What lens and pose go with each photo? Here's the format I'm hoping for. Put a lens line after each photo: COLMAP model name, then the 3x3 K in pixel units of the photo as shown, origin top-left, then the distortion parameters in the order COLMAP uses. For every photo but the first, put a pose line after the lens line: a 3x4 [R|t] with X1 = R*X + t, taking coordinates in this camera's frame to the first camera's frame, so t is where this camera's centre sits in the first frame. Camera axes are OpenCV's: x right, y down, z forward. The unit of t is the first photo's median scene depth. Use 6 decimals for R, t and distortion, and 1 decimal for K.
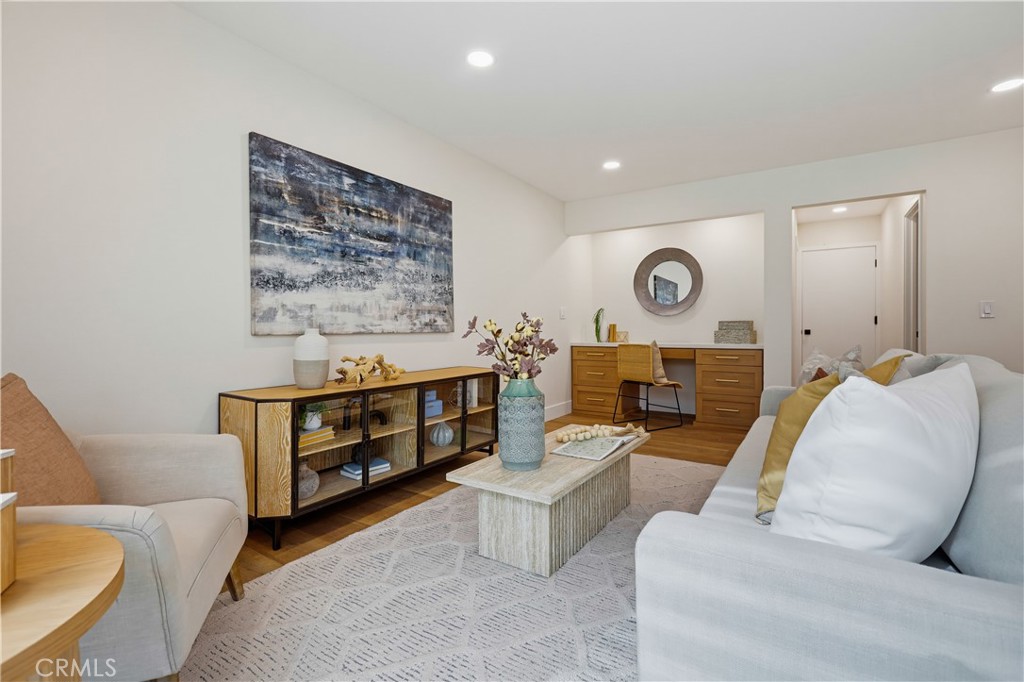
lens RADIAL K [[454.3, 0, 508.9], [0, 454.3, 335.9], [0, 0, 1]] dist [-0.000337, 0.000229]
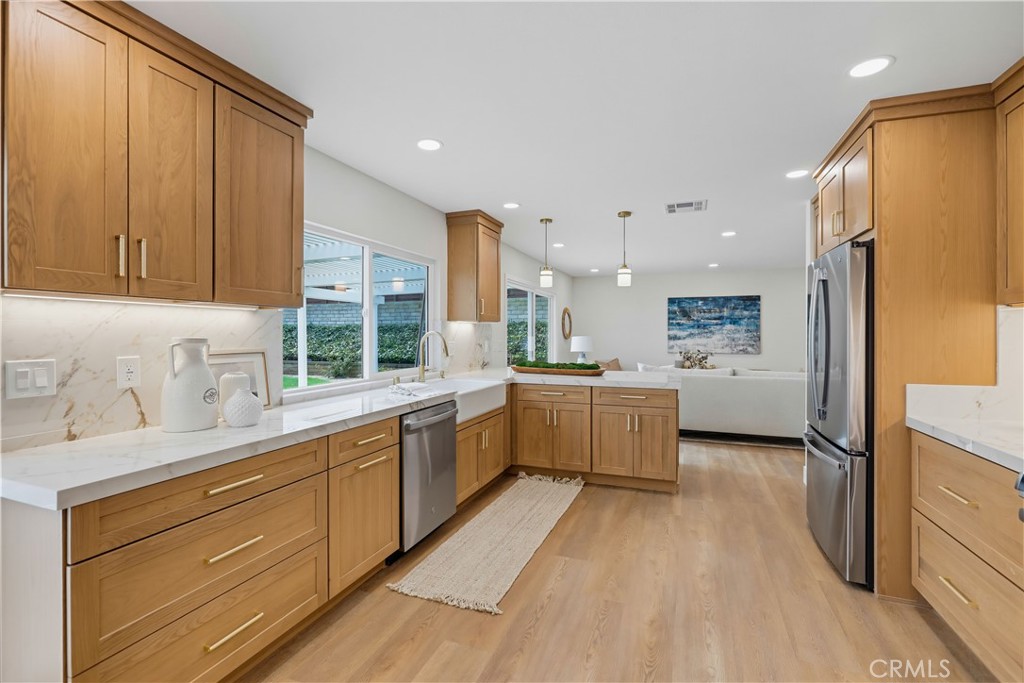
lens RADIAL K [[454.3, 0, 508.9], [0, 454.3, 336.4], [0, 0, 1]] dist [-0.000337, 0.000229]
pose [[0.194336, 0.005338, -0.980921, 2.298544], [-0.019667, 0.999805, 0.001544, -0.093478], [0.980738, 0.018992, 0.194403, -0.806946]]
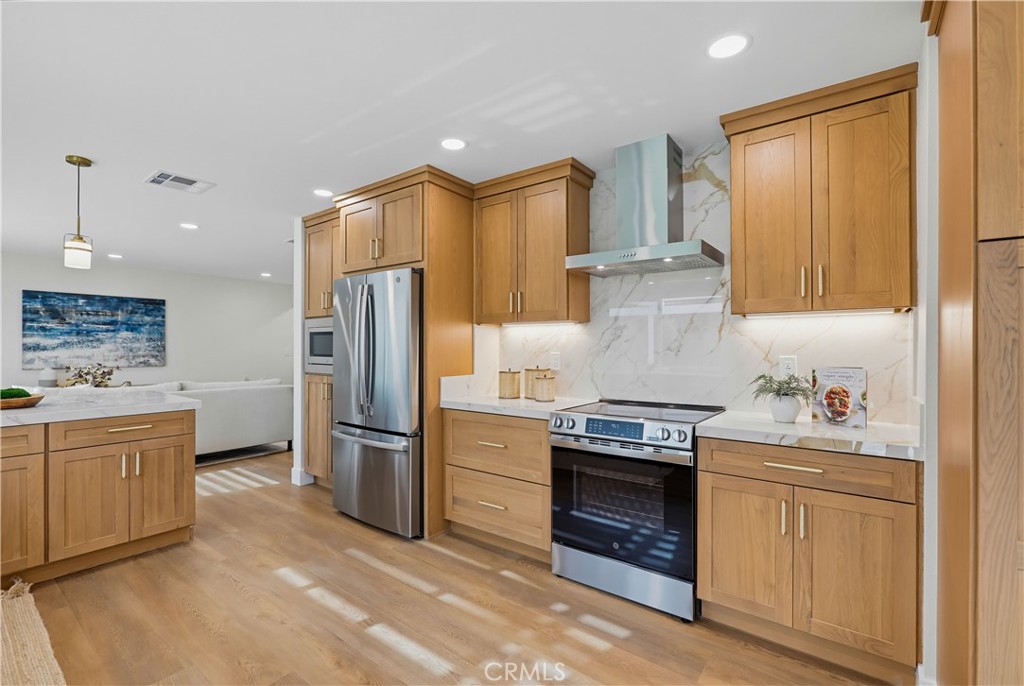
lens RADIAL K [[460.6, 0, 503.6], [0, 460.6, 345.6], [0, 0, 1]] dist [0.000549, 0.000861]
pose [[0.994986, 0.003537, -0.099956, 1.938086], [-0.005834, 0.999725, -0.022705, -0.075916], [0.099848, 0.023174, 0.994733, -1.059608]]
